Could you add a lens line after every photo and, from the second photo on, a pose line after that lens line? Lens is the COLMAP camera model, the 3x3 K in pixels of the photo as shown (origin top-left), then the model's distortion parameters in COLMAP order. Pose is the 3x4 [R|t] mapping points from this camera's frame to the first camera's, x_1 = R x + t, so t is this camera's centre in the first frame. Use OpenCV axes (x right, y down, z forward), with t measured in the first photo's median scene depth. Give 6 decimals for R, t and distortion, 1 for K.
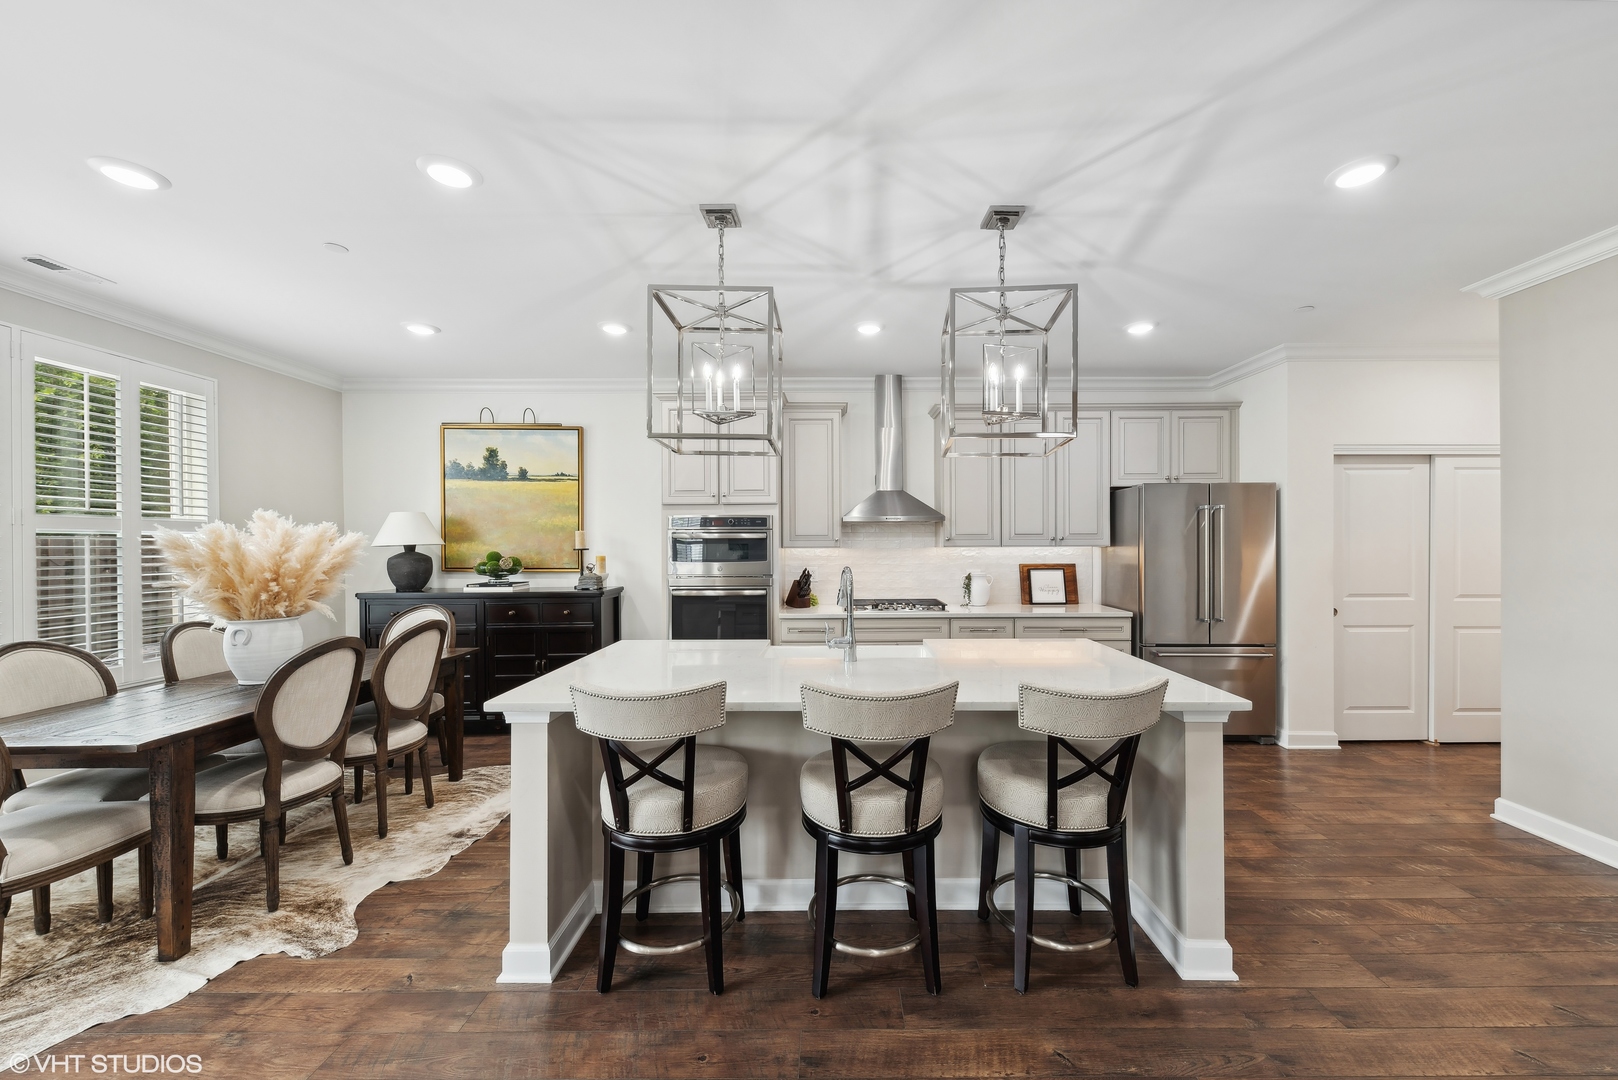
lens RADIAL K [[600.3, 0, 832.6], [0, 600.3, 542.6], [0, 0, 1]] dist [0.005675, -0.000468]
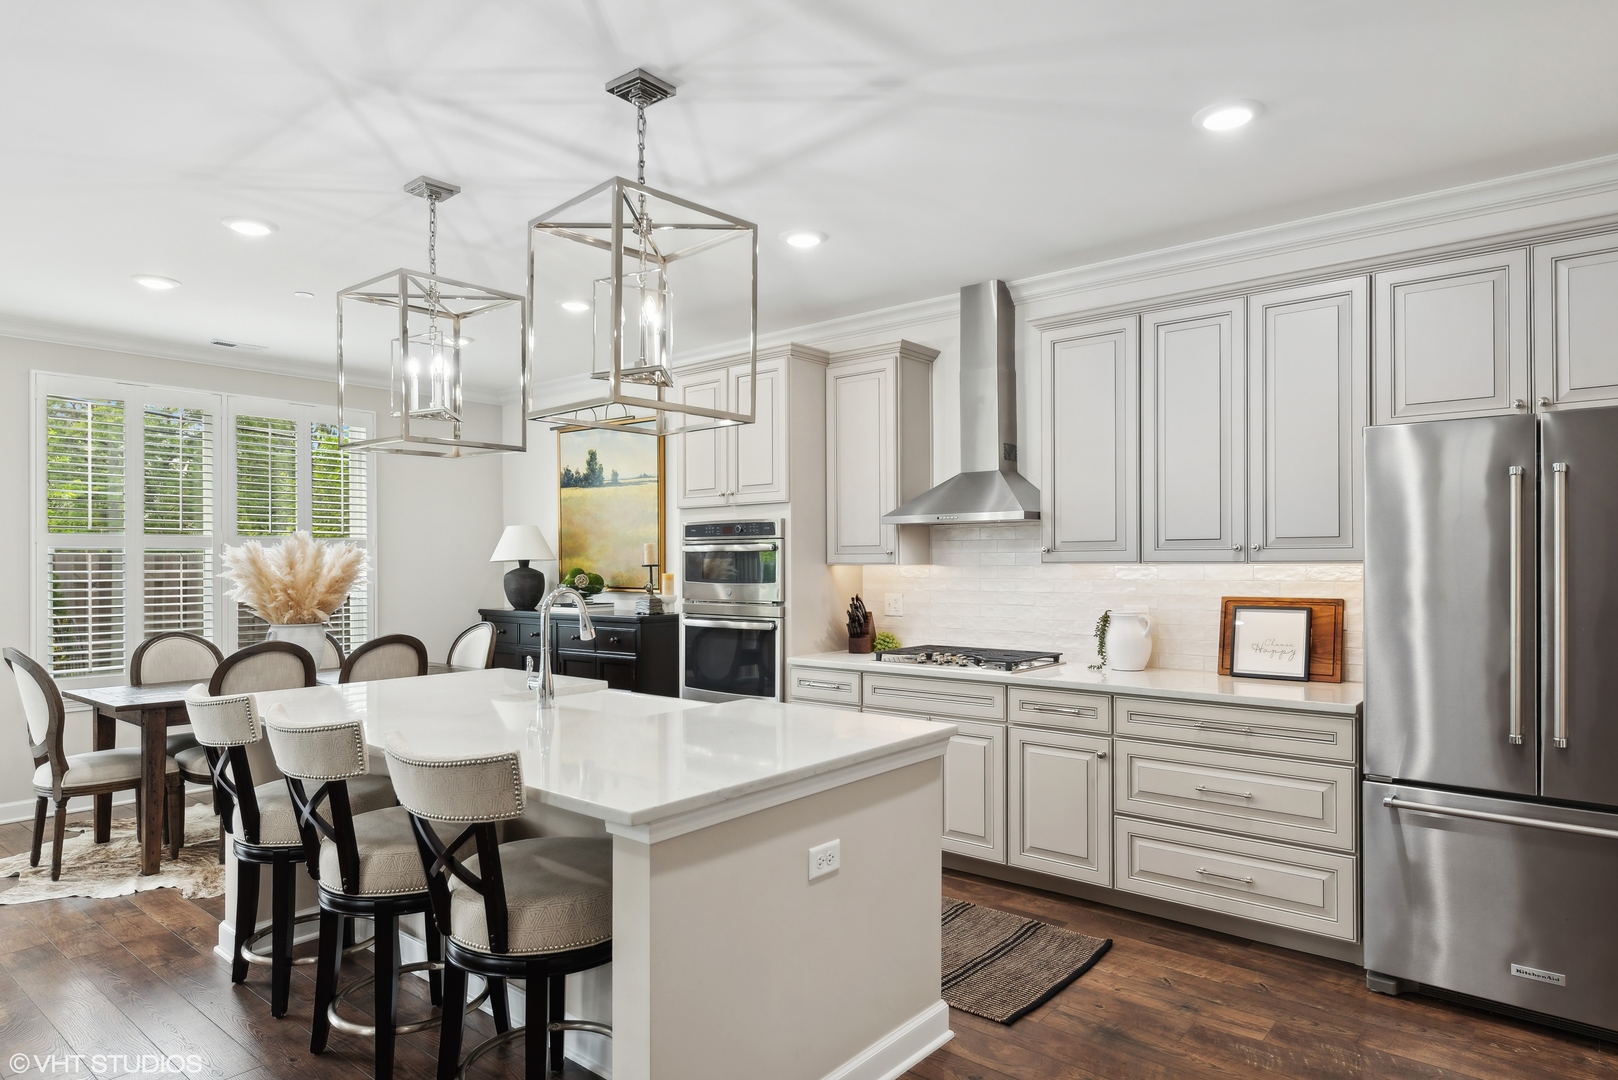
lens RADIAL K [[946.9, 0, 809.1], [0, 946.9, 549.9], [0, 0, 1]] dist [0.006973, -0.004052]
pose [[0.765742, -0.007527, -0.643104, 0.600407], [0.001209, 0.999947, -0.010264, 0.003185], [0.643147, 0.007082, 0.765710, 0.152110]]
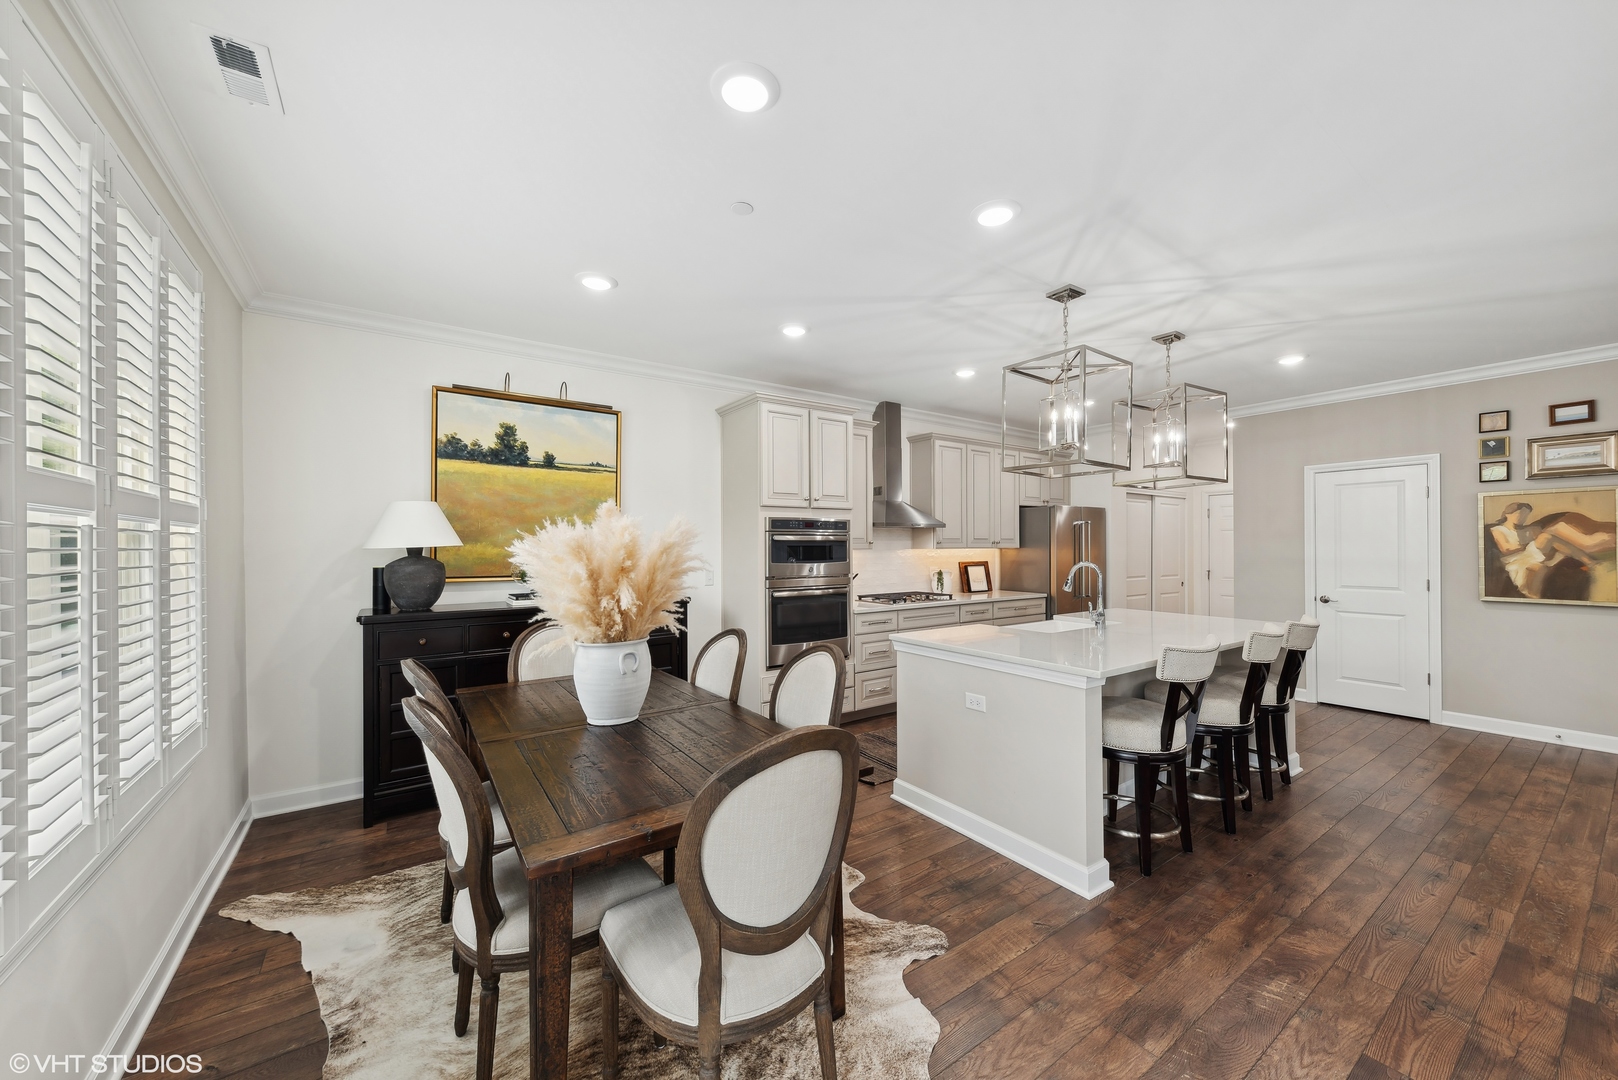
lens RADIAL K [[600.3, 0, 810.1], [0, 600.3, 540.2], [0, 0, 1]] dist [0.005675, -0.000468]
pose [[0.818939, 0.007033, 0.573838, -0.734859], [0.000146, 0.999922, -0.012463, 0.005266], [-0.573881, 0.010291, 0.818874, 0.134232]]
